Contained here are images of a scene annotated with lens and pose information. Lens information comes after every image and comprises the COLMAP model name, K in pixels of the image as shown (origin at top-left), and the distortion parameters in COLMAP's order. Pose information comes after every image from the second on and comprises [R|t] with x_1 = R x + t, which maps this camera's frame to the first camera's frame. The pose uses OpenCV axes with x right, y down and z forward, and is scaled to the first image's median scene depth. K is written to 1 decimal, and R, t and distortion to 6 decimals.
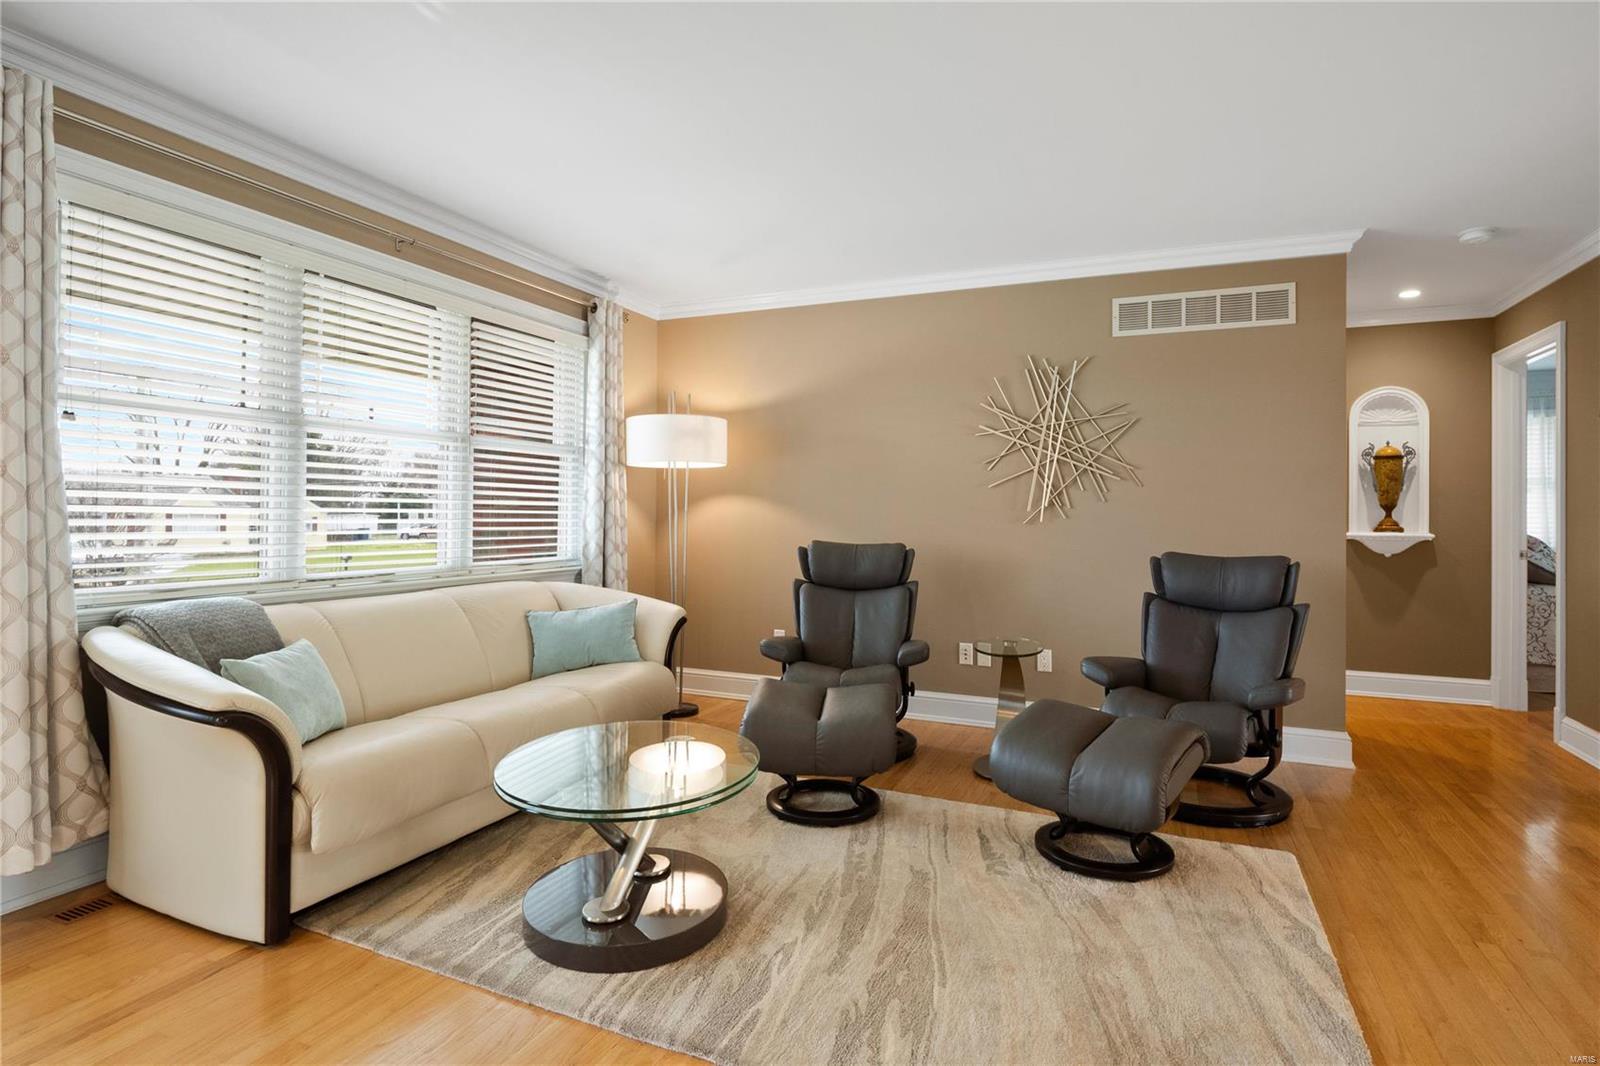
lens RADIAL K [[818.4, 0, 803.0], [0, 818.4, 520.1], [0, 0, 1]] dist [0.000446, -0.000897]
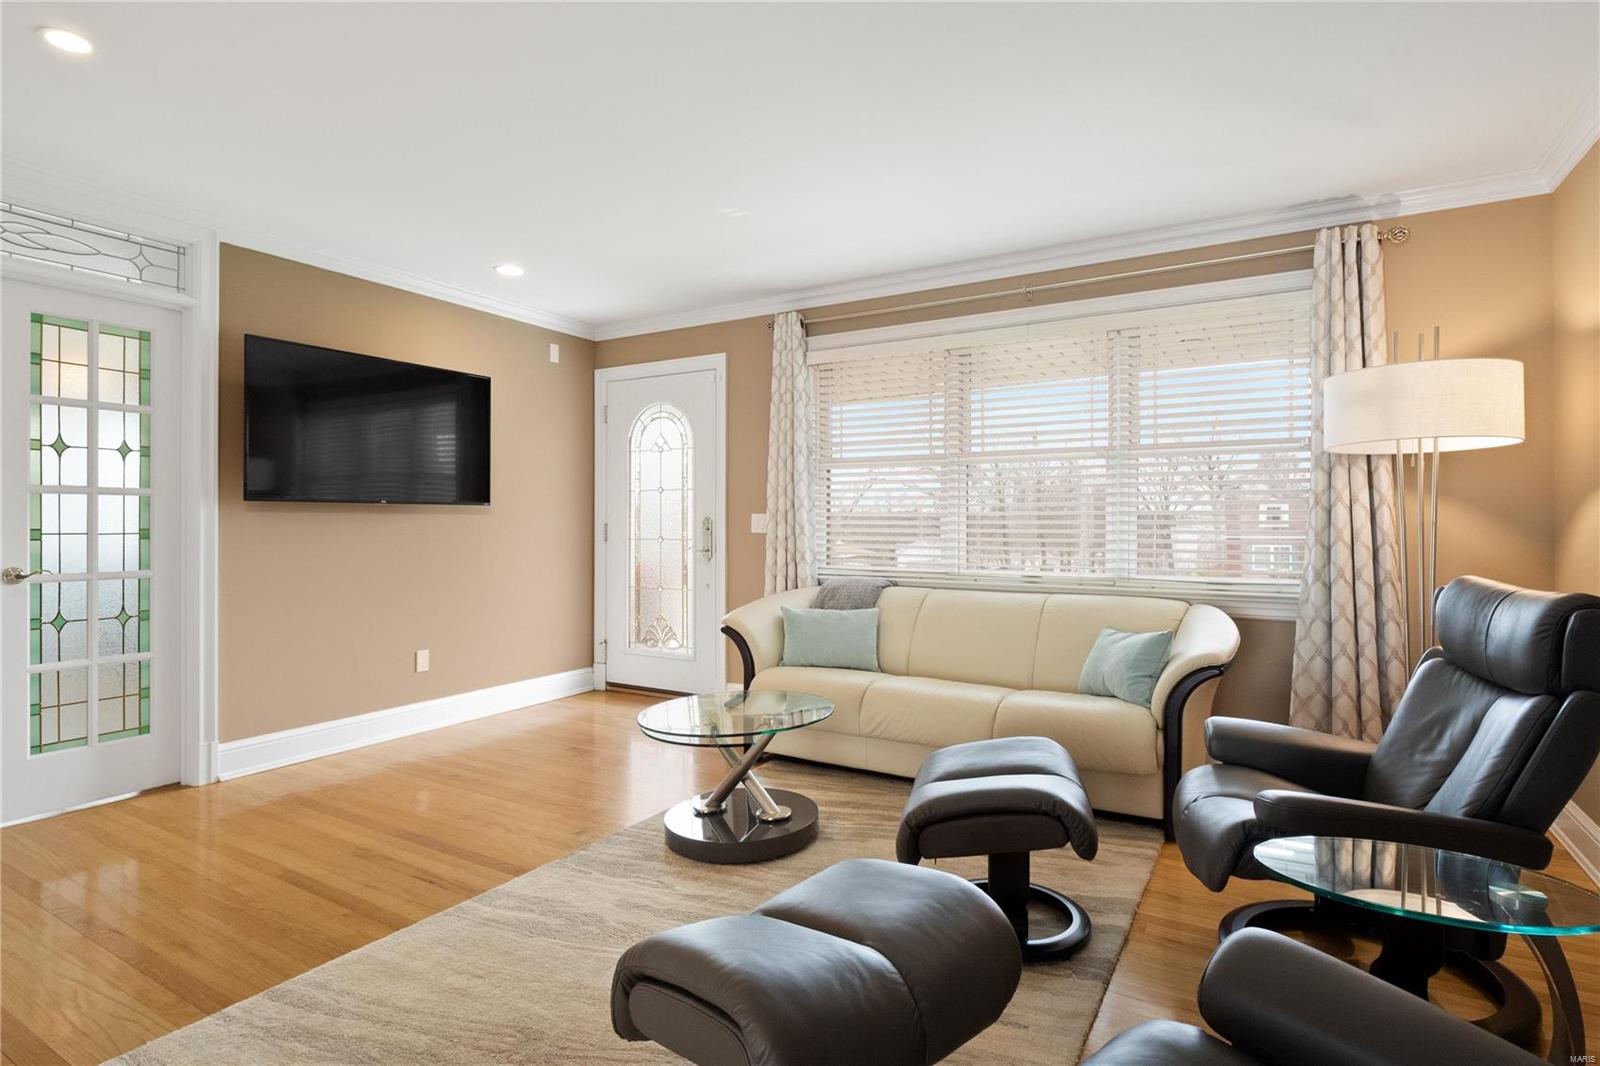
lens RADIAL K [[818.4, 0, 805.9], [0, 818.4, 516.1], [0, 0, 1]] dist [0.000446, -0.000897]
pose [[-0.138118, -0.010099, -0.990364, 1.106320], [-0.006793, 0.999934, -0.009250, -0.012744], [0.990392, 0.005450, -0.138178, 1.314435]]
